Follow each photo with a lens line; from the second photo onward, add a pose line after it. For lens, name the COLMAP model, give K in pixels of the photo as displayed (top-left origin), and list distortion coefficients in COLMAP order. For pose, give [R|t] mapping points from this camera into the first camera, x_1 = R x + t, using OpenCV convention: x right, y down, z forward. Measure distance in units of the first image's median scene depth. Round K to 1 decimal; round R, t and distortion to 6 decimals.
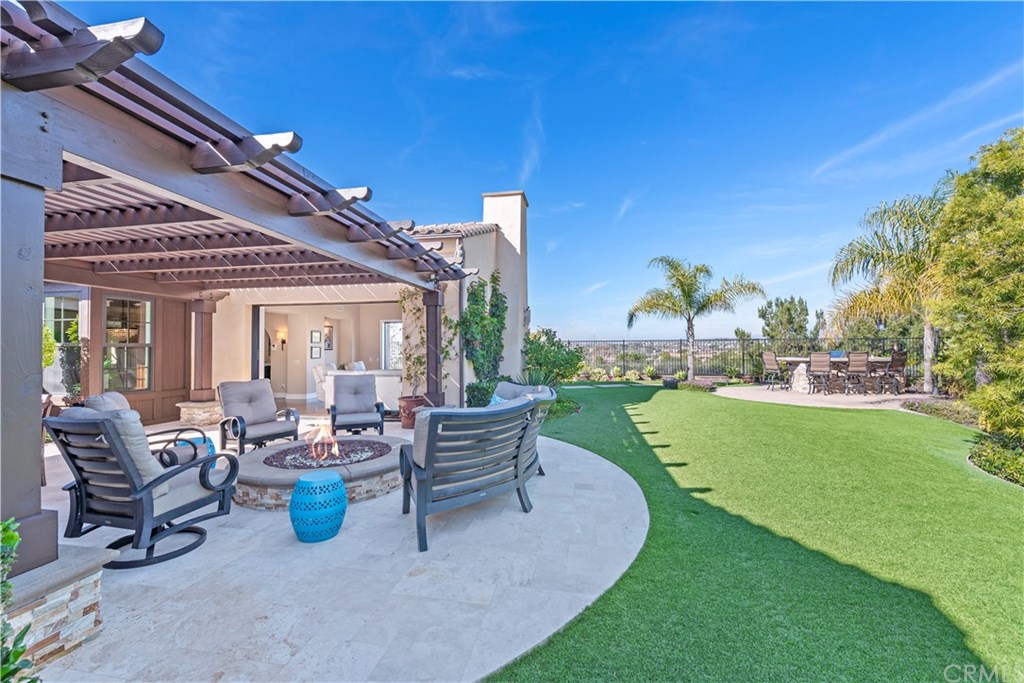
lens RADIAL K [[415.0, 0, 509.5], [0, 415.0, 340.8], [0, 0, 1]] dist [0.006866, -0.000017]
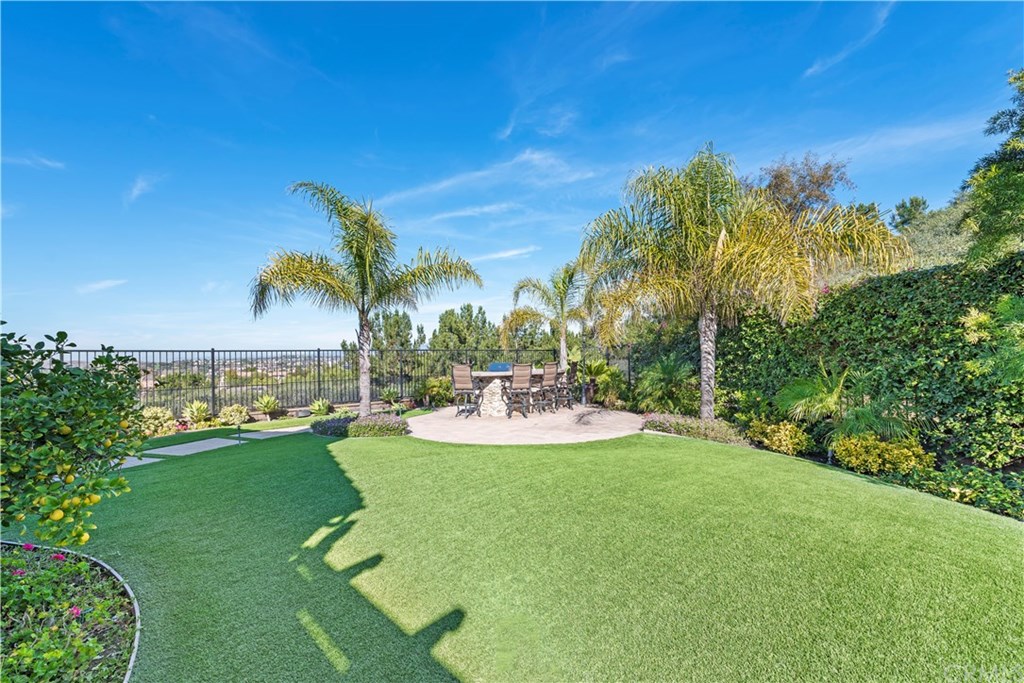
lens RADIAL K [[417.4, 0, 508.0], [0, 417.4, 355.1], [0, 0, 1]] dist [0.000221, -0.000235]
pose [[0.578157, 0.001826, 0.815924, 0.109985], [0.003481, 0.999983, -0.004705, 0.017829], [-0.815918, 0.005560, 0.578141, 0.735606]]
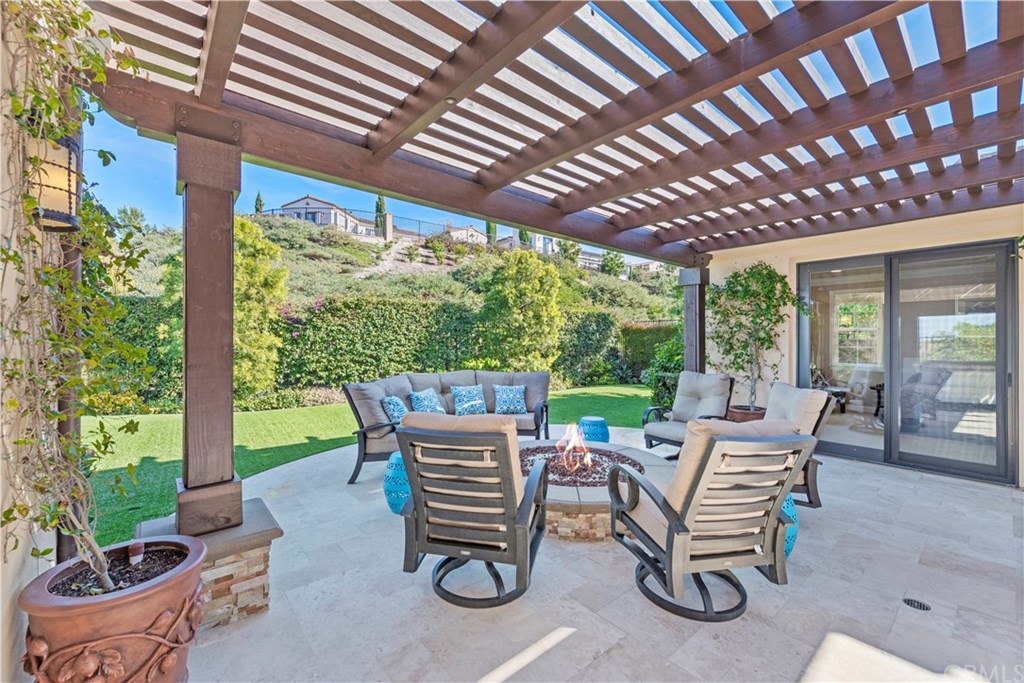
lens RADIAL K [[415.0, 0, 509.5], [0, 415.0, 340.8], [0, 0, 1]] dist [0.006866, -0.000017]
pose [[-0.780873, 0.003227, 0.624681, -0.407702], [-0.011546, 0.999741, -0.019596, 0.018609], [-0.624583, -0.022514, -0.780634, 0.827693]]
